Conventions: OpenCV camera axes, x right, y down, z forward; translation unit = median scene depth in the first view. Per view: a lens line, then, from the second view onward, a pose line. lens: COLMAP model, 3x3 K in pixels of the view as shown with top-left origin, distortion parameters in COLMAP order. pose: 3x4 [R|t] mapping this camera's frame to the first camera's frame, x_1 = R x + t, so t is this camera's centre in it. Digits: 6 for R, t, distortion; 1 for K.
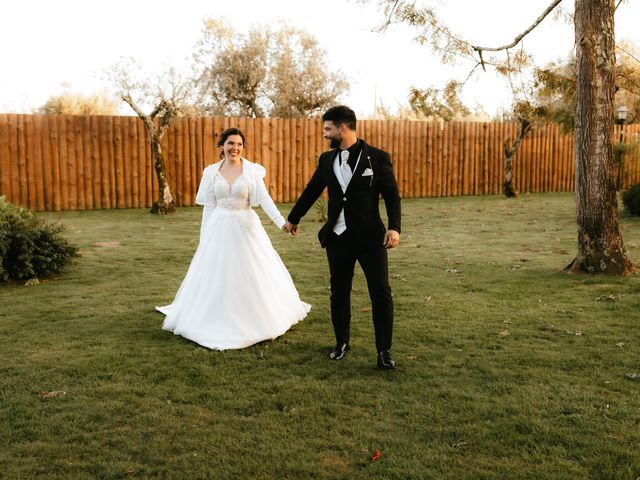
lens RADIAL K [[740.5, 0, 320.0], [0, 740.5, 240.0], [0, 0, 1]] dist [0.021684, -0.000418]
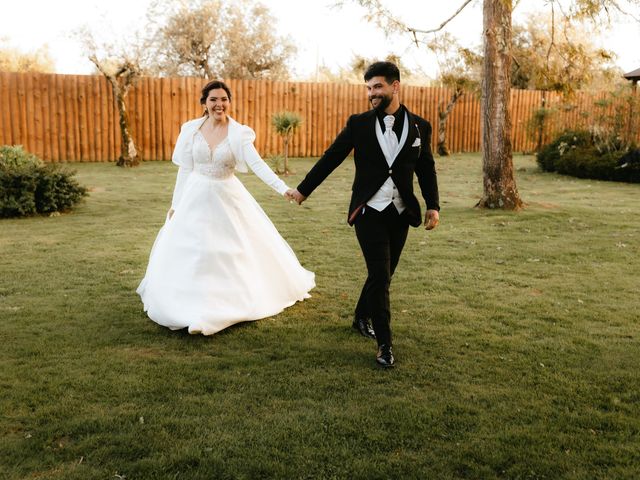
lens RADIAL K [[740.5, 0, 320.0], [0, 740.5, 240.0], [0, 0, 1]] dist [0.021684, -0.000418]
pose [[0.996786, 0.002200, 0.080075, -0.016403], [-0.006465, 0.998572, 0.053035, 0.011474], [-0.079844, -0.053382, 0.995377, -0.104100]]
